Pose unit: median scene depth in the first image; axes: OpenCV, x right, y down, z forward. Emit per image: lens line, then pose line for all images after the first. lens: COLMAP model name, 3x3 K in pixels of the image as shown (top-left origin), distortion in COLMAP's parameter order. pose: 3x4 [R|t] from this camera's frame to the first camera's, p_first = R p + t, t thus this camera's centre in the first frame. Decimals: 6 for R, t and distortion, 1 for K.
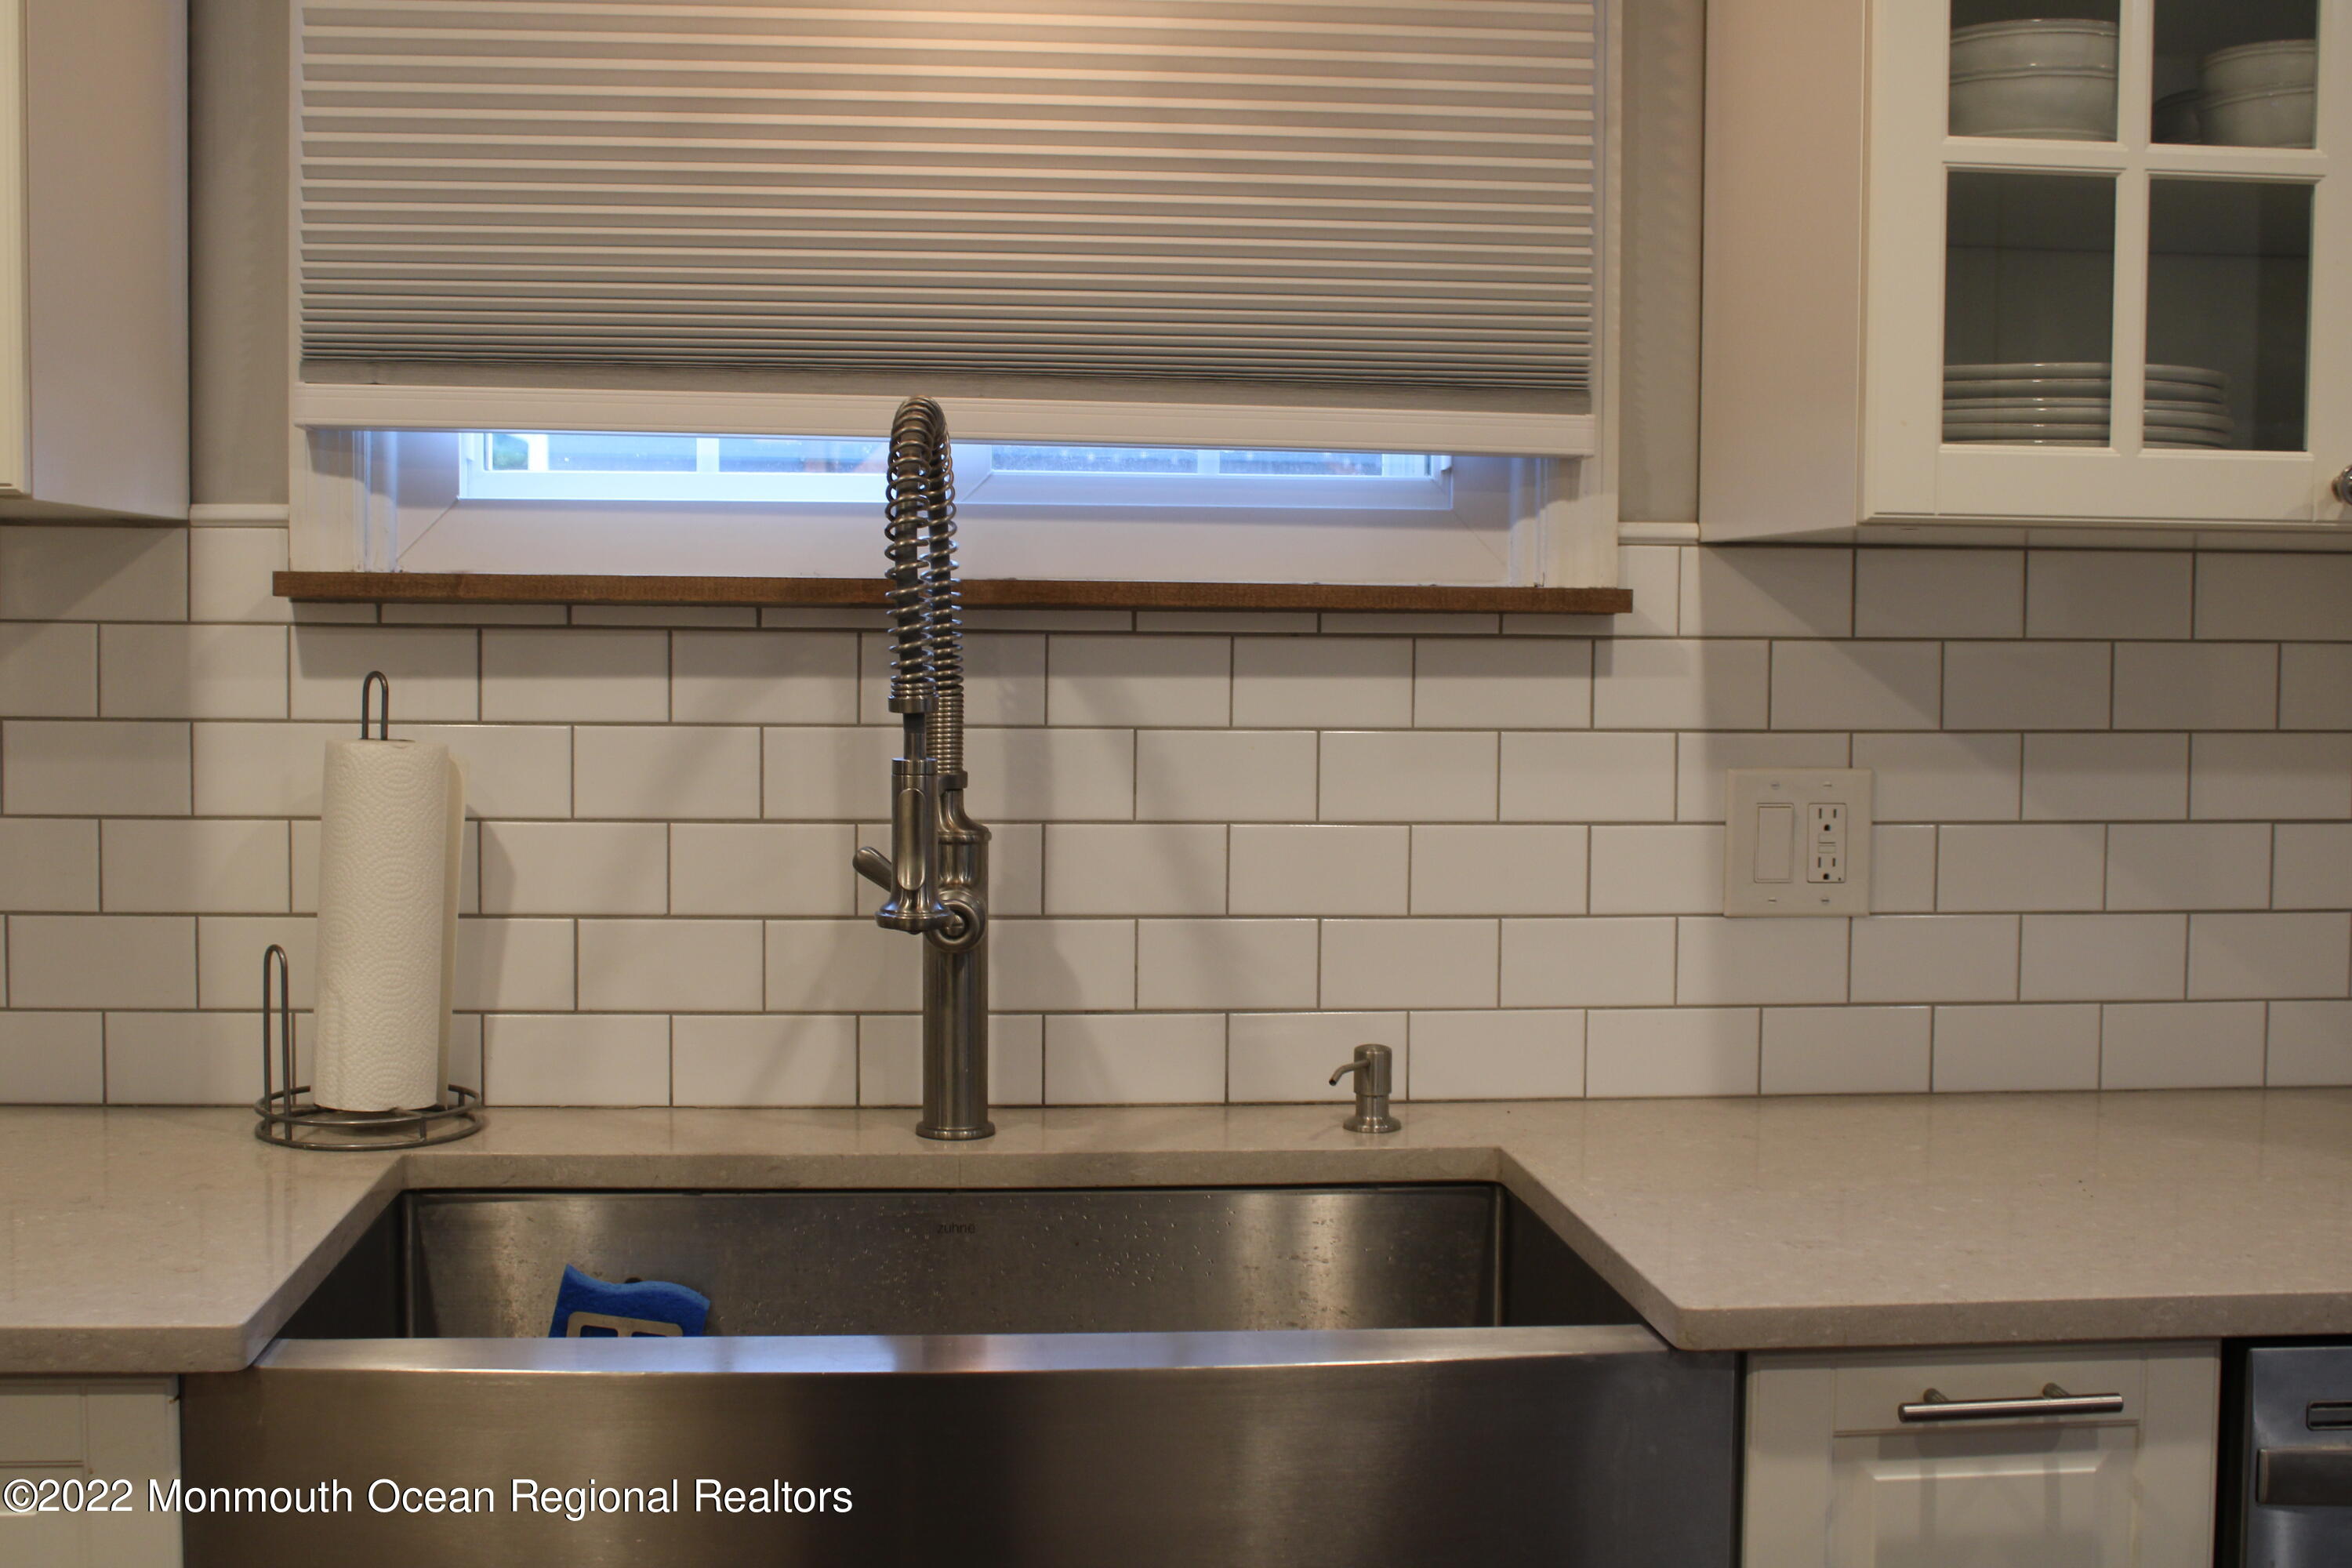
lens RADIAL K [[2627.3, 0, 1175.8], [0, 2627.3, 791.4], [0, 0, 1]] dist [-0.060507, 0.000000]
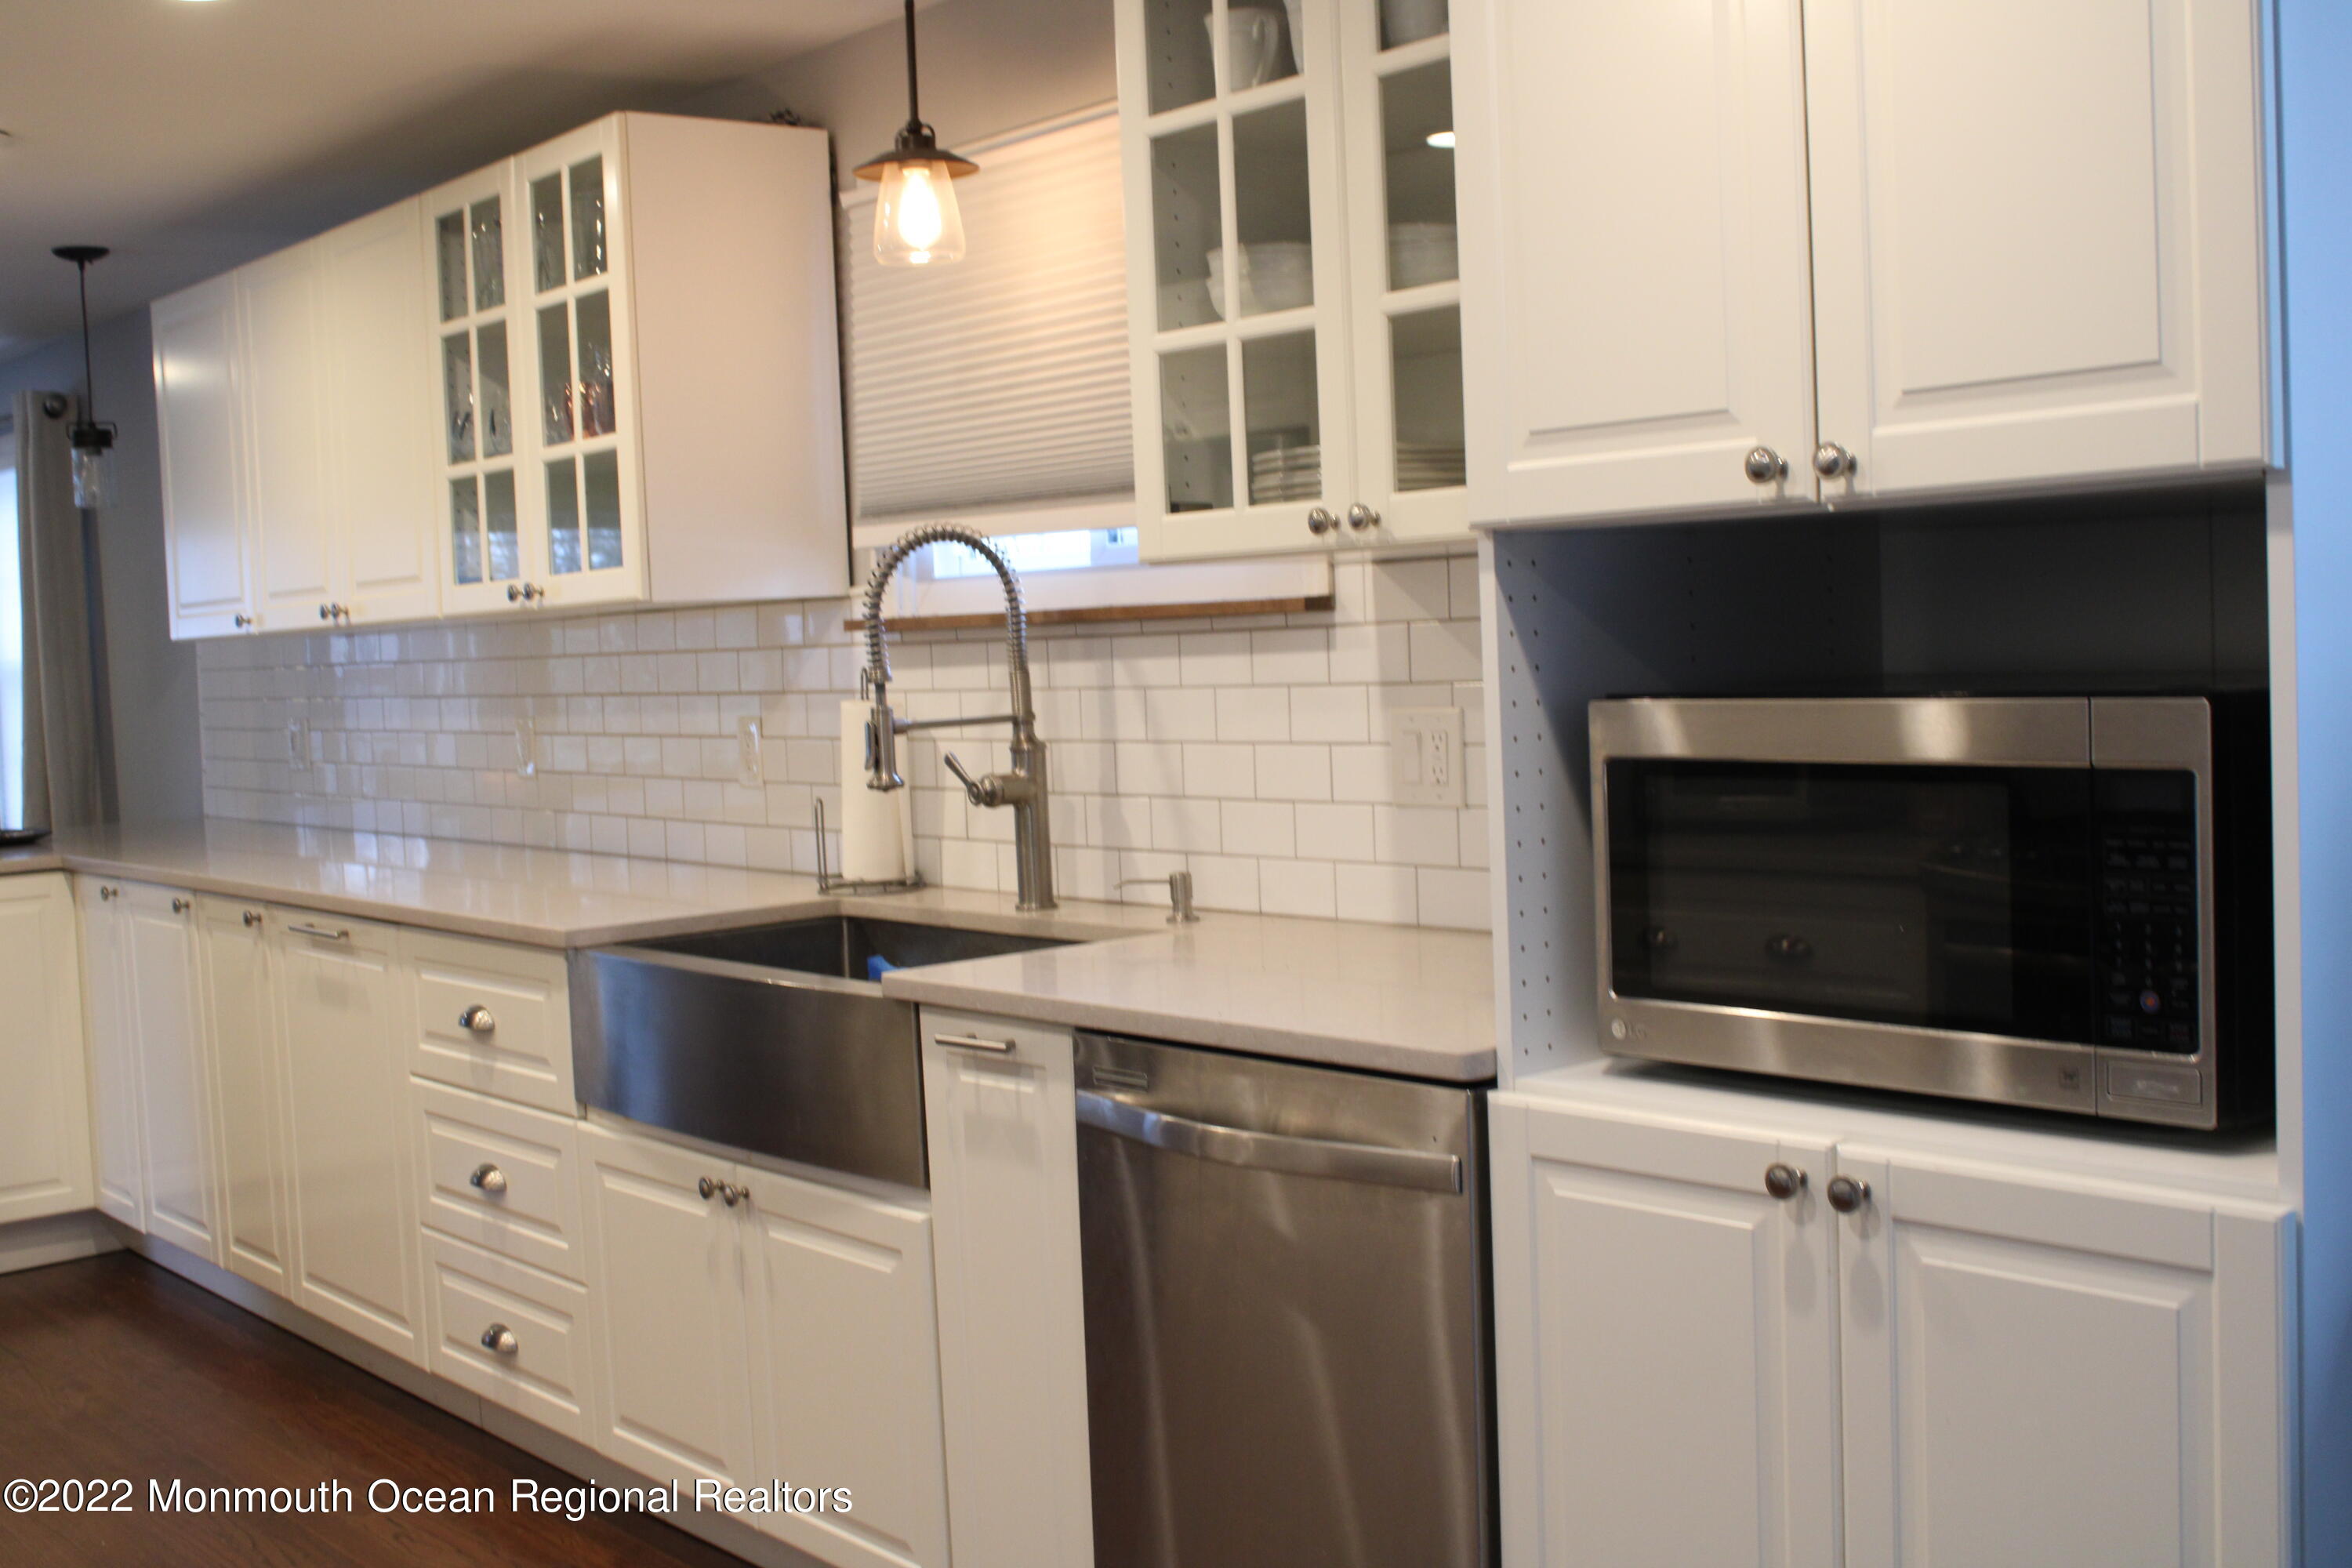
lens RADIAL K [[2627.3, 0, 1163.9], [0, 2627.3, 763.1], [0, 0, 1]] dist [-0.060507, 0.000000]
pose [[0.558853, 0.008918, -0.829219, 1.473364], [-0.002760, 0.999957, 0.008894, 0.010490], [0.829262, -0.002681, 0.558853, 0.033433]]
